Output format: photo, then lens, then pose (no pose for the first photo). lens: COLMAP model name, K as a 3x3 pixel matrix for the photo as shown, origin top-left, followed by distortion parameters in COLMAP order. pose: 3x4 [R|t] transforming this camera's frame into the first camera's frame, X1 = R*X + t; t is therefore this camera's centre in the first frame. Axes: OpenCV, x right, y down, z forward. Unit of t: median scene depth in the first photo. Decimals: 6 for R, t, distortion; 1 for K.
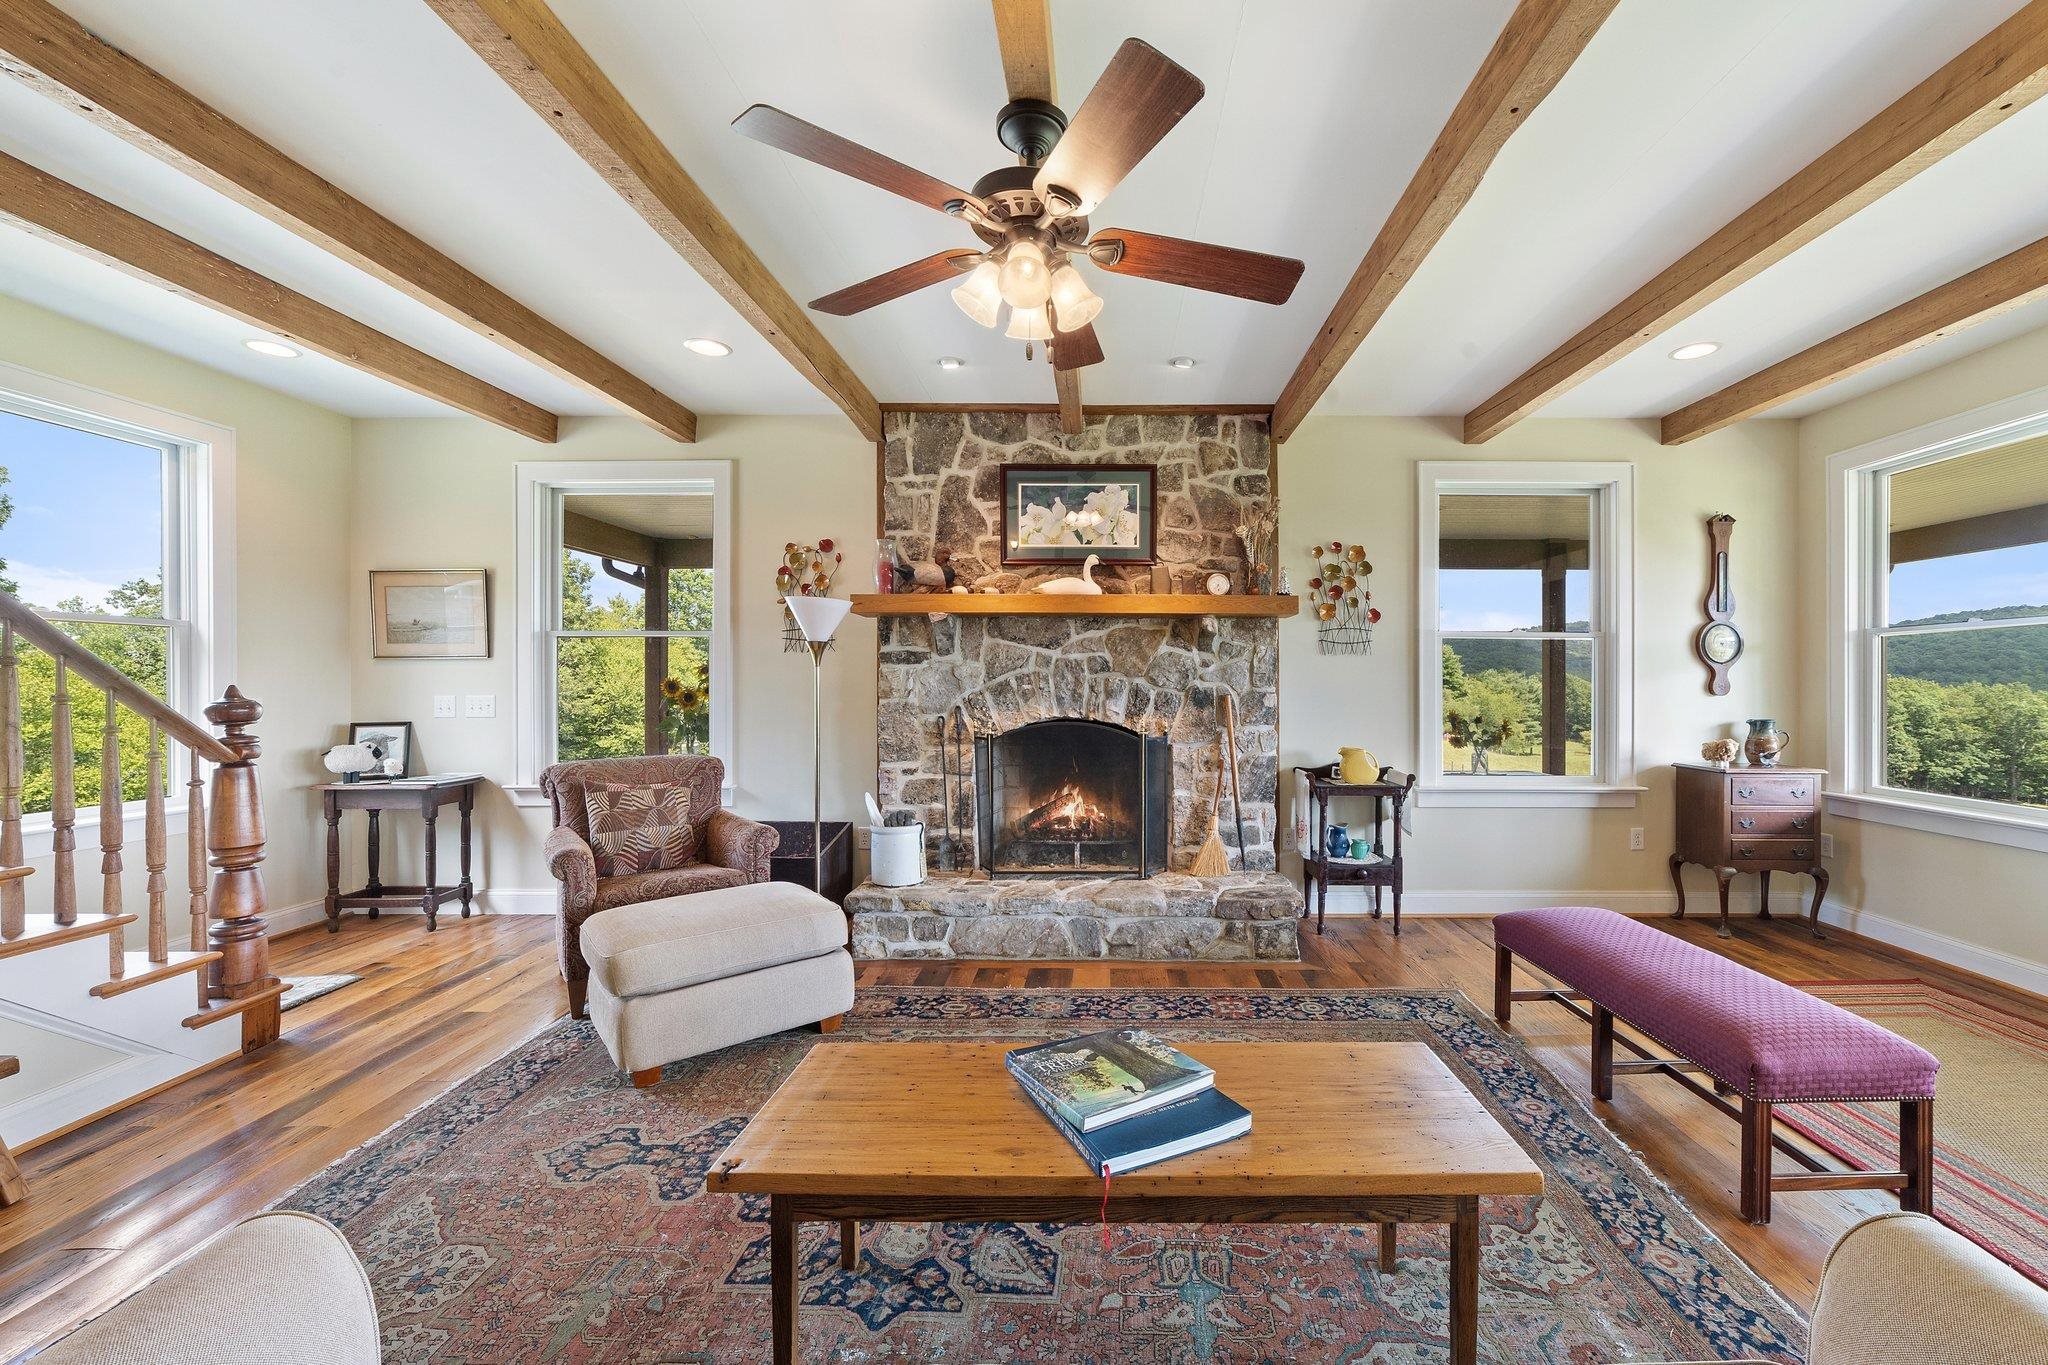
lens RADIAL K [[882.7, 0, 1105.1], [0, 882.7, 674.6], [0, 0, 1]] dist [-0.000452, 0.000108]
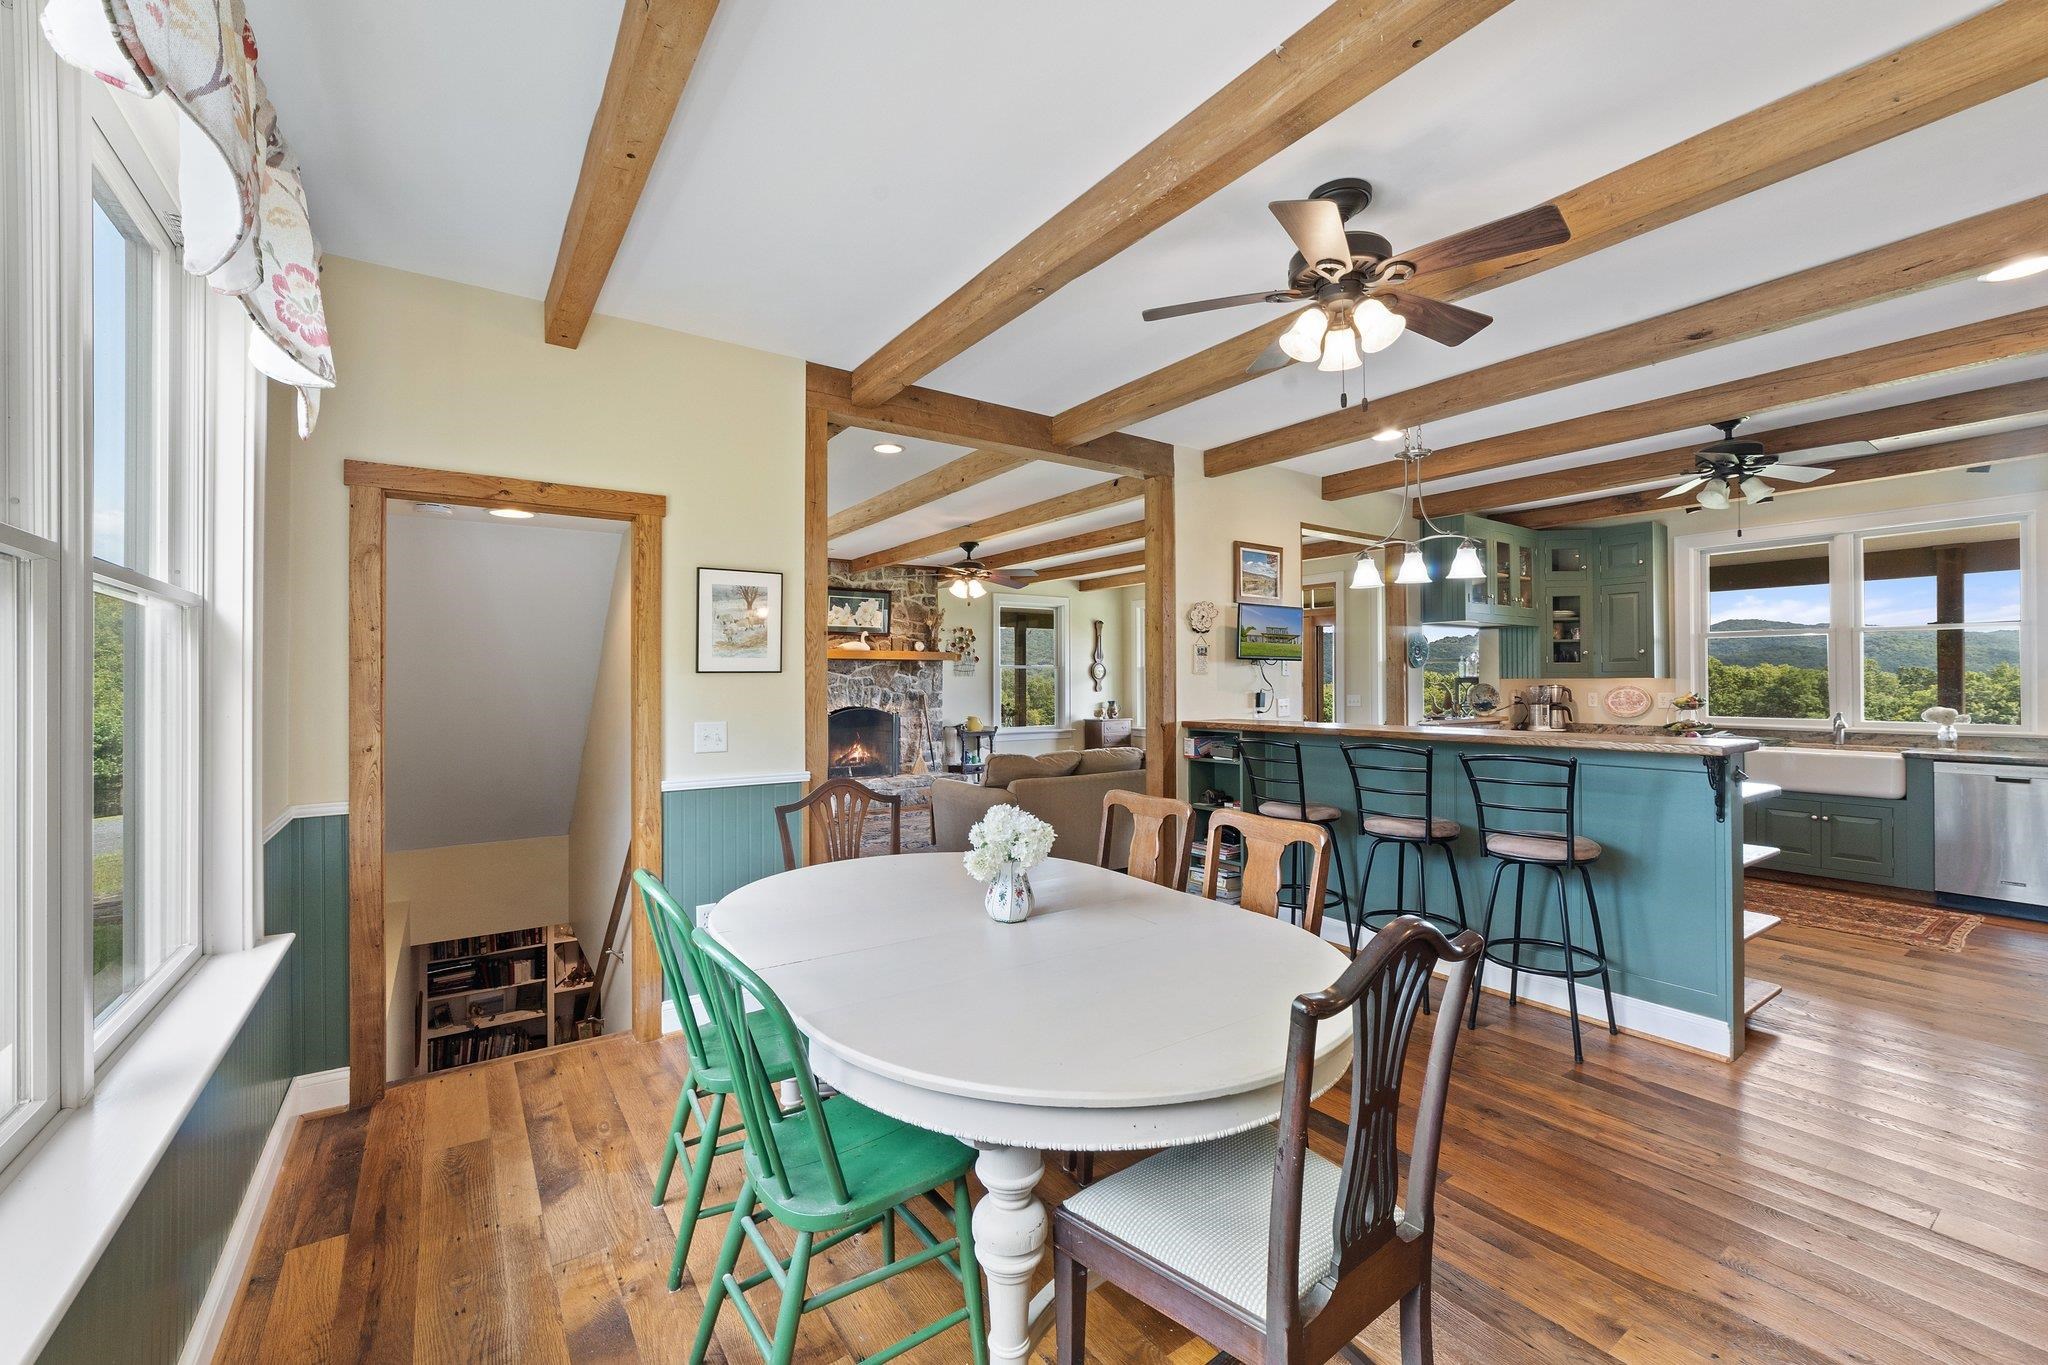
lens RADIAL K [[806.4, 0, 1048.1], [0, 806.4, 666.8], [0, 0, 1]] dist [-0.000501, 0.000077]
pose [[0.843952, 0.001865, 0.536415, -0.695064], [0.006175, 0.999894, -0.013191, -0.019204], [-0.536383, 0.014445, 0.843851, -0.911534]]
